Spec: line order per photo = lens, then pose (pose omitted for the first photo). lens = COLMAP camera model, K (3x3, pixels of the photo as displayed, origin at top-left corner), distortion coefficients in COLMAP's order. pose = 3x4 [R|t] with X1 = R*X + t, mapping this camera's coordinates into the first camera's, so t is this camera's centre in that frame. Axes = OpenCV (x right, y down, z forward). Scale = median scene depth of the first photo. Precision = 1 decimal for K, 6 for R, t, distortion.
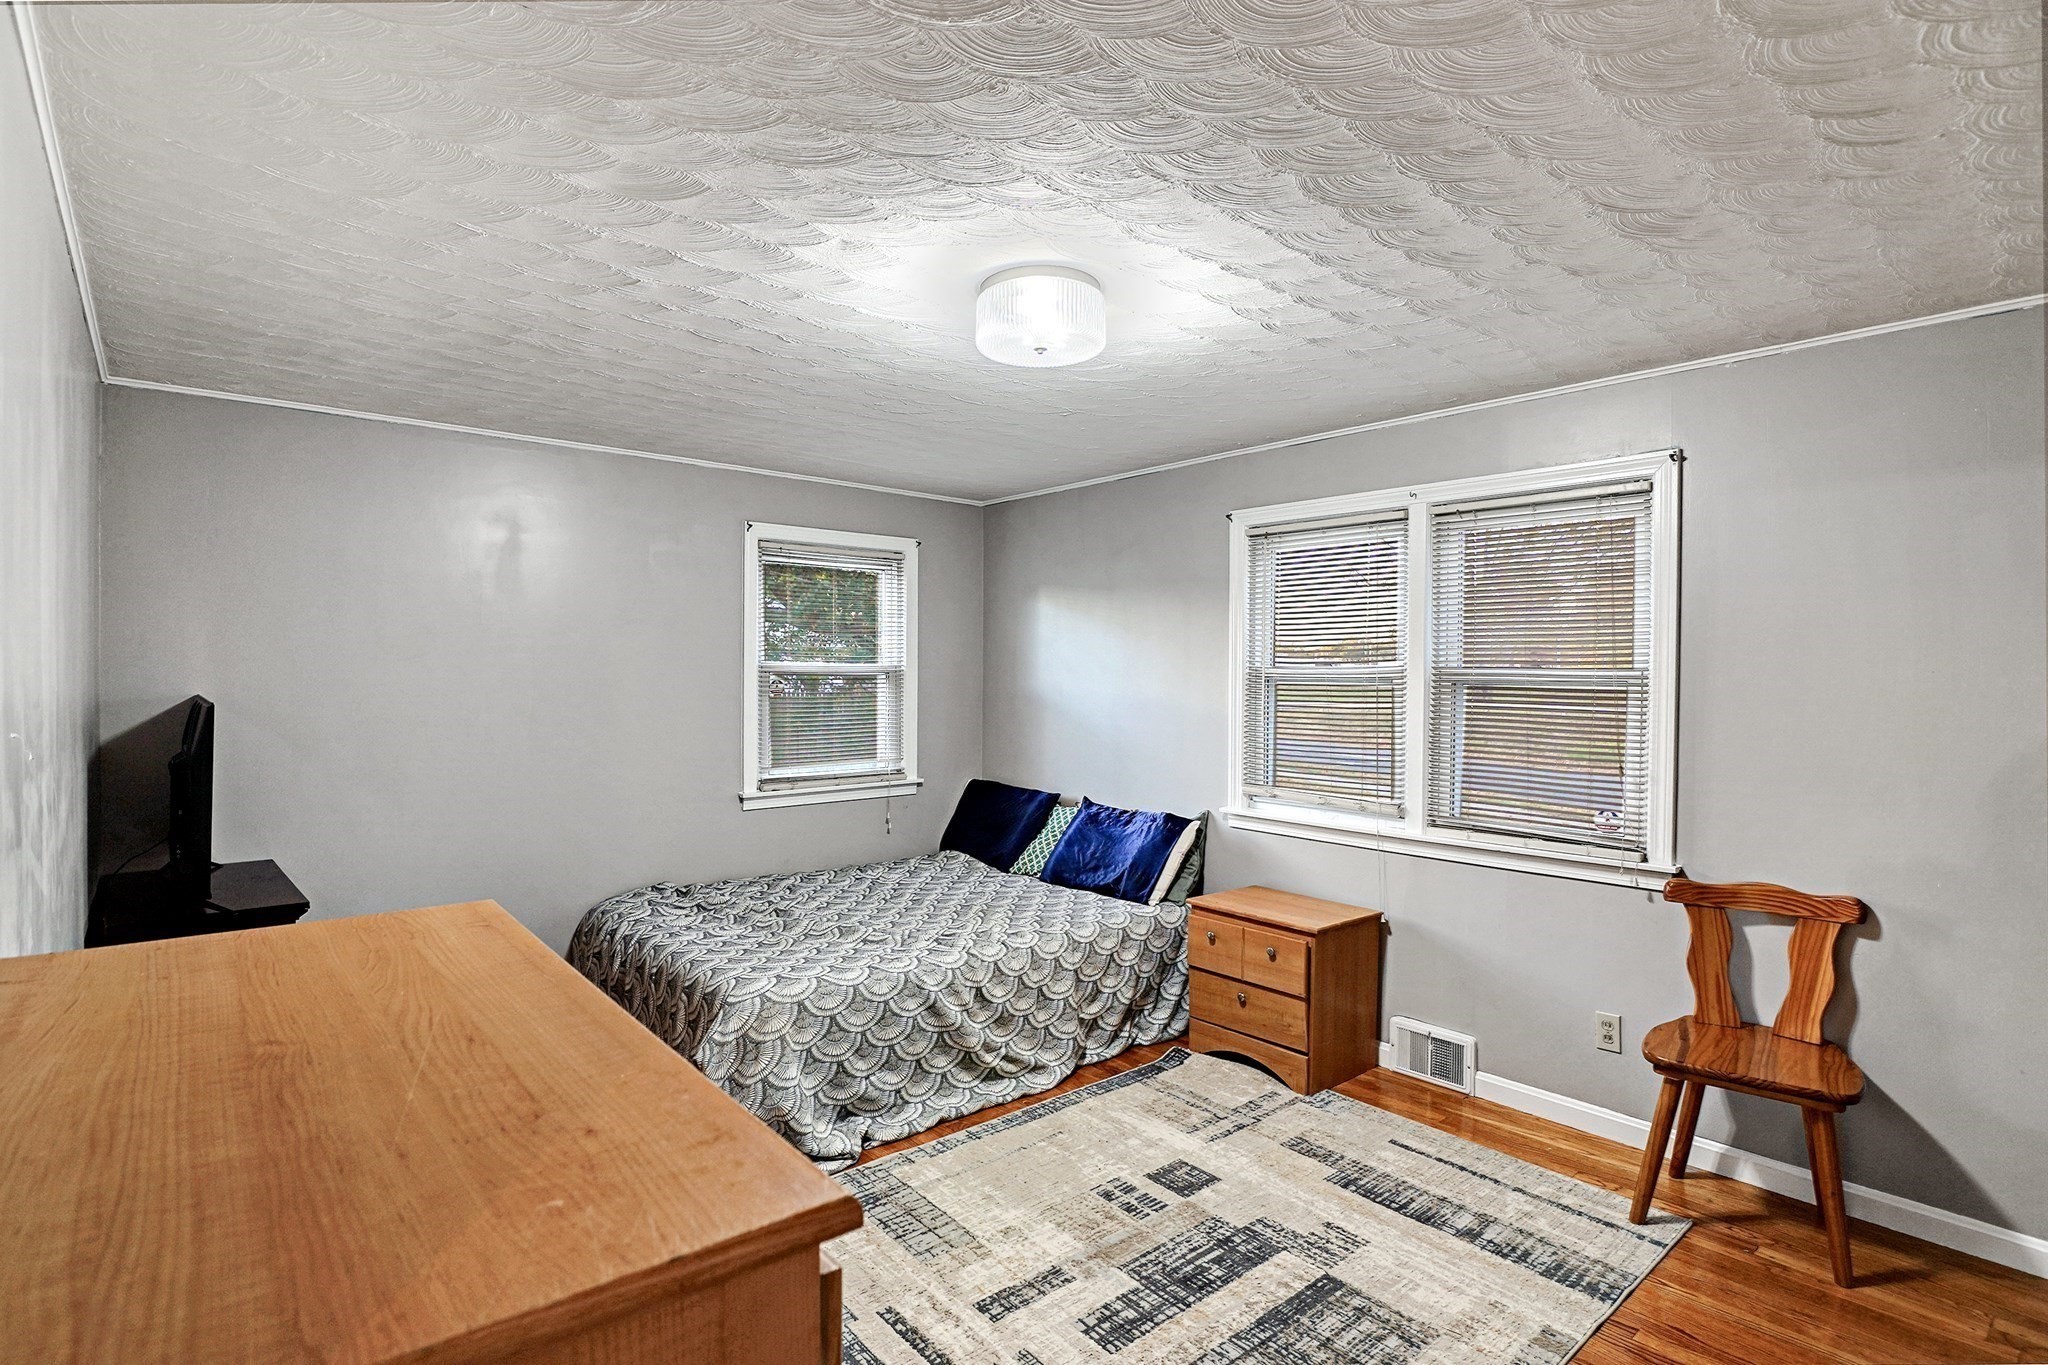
lens RADIAL K [[1036.3, 0, 1007.6], [0, 1036.3, 688.5], [0, 0, 1]] dist [-0.004517, -0.017657]
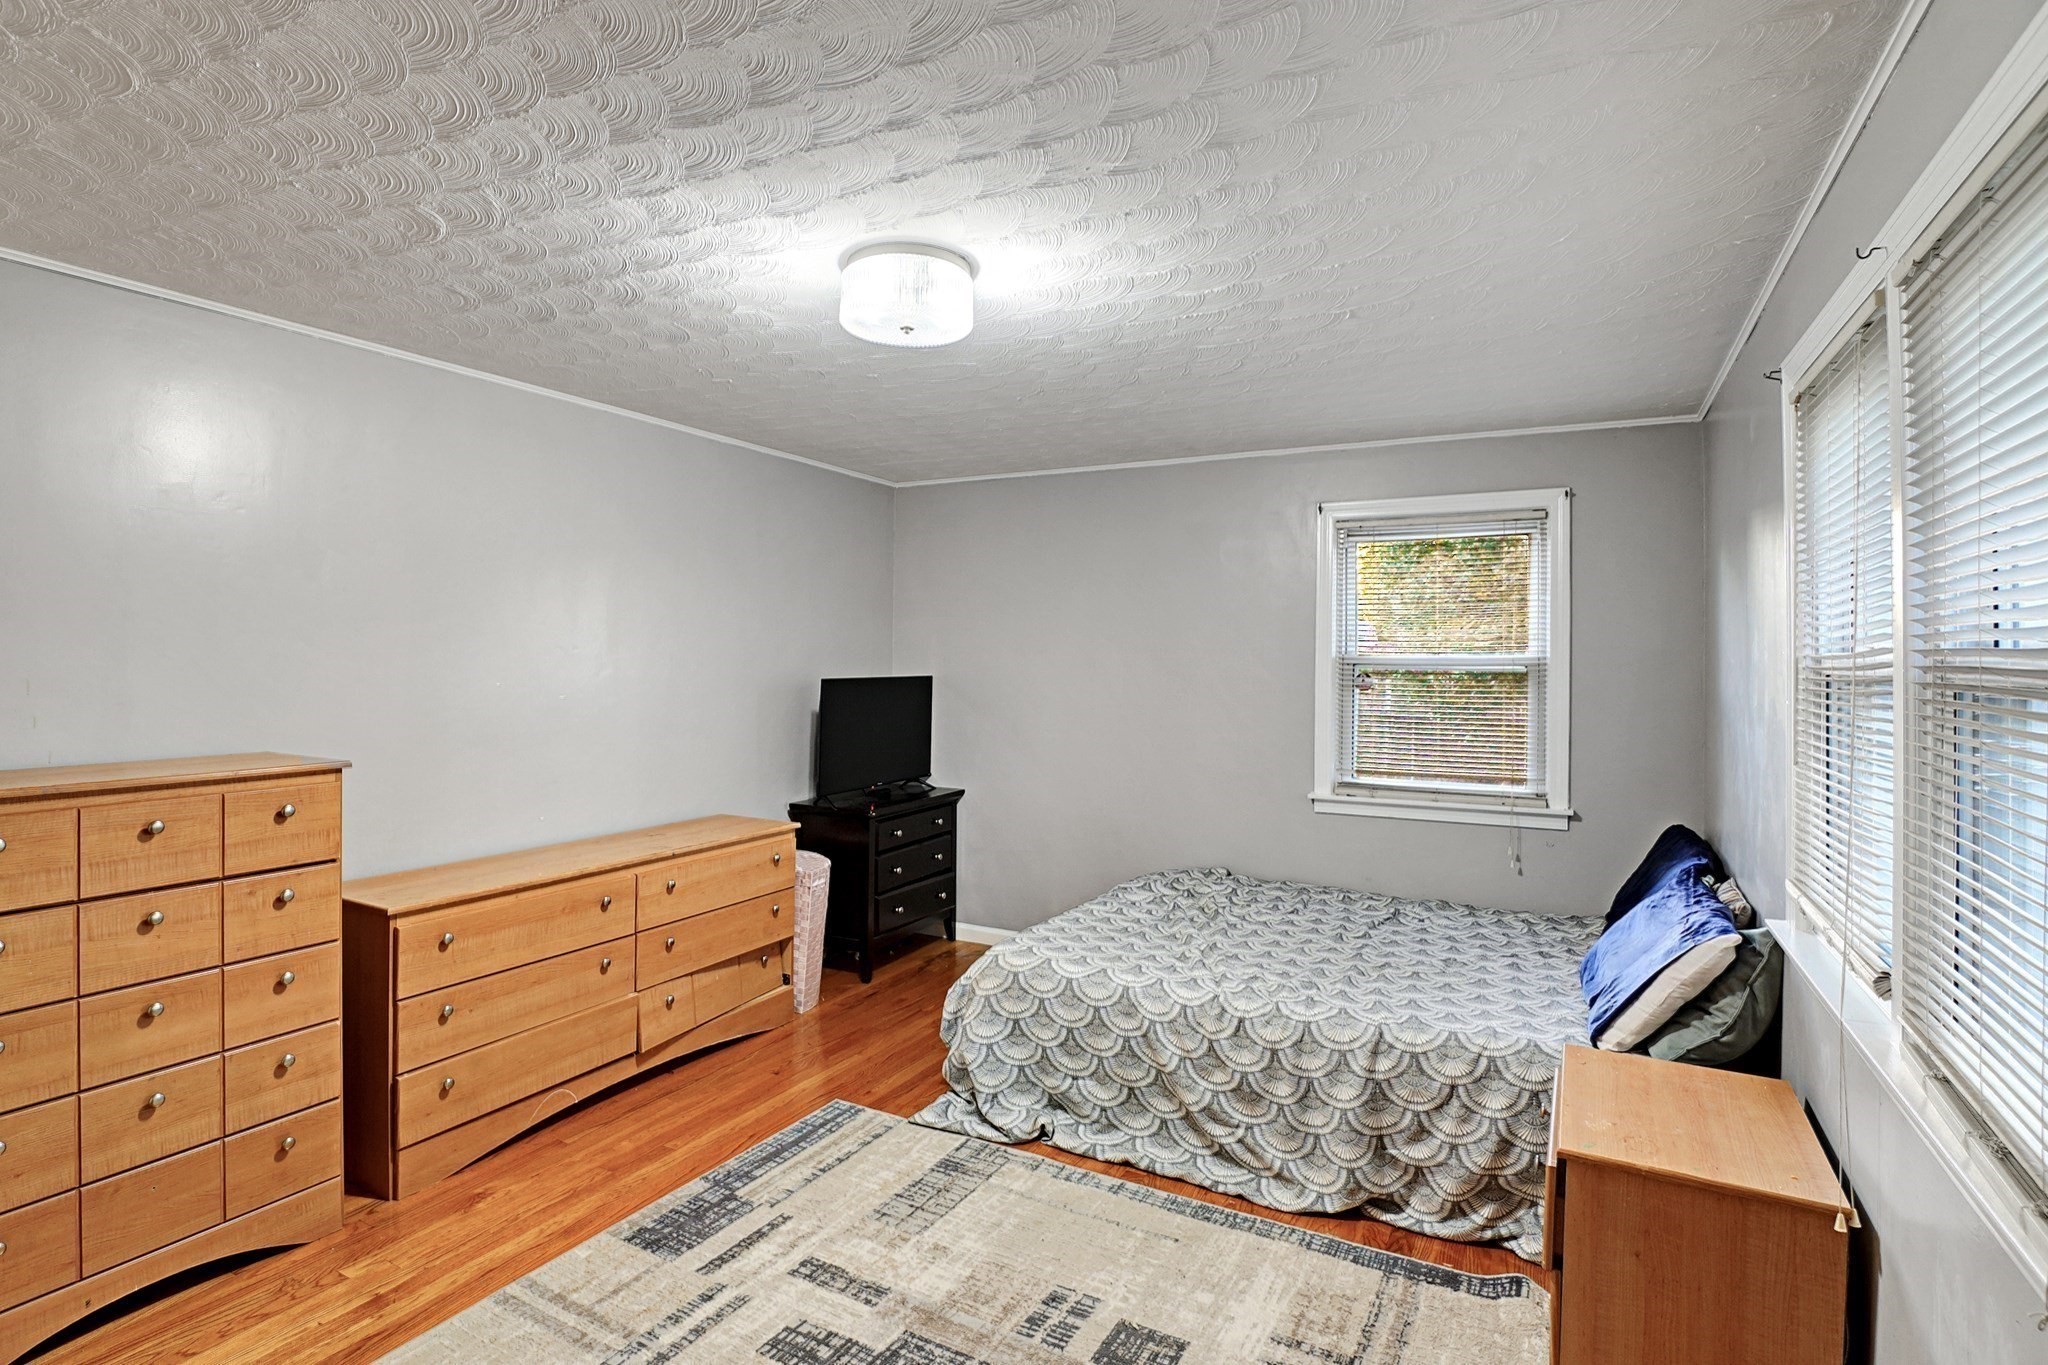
lens RADIAL K [[1036.3, 0, 1007.6], [0, 1036.3, 688.5], [0, 0, 1]] dist [-0.004517, -0.017657]
pose [[0.335599, 0.017479, -0.941843, 0.699389], [-0.023075, 0.999680, 0.010330, 0.004617], [0.941722, 0.018267, 0.335895, 0.573865]]
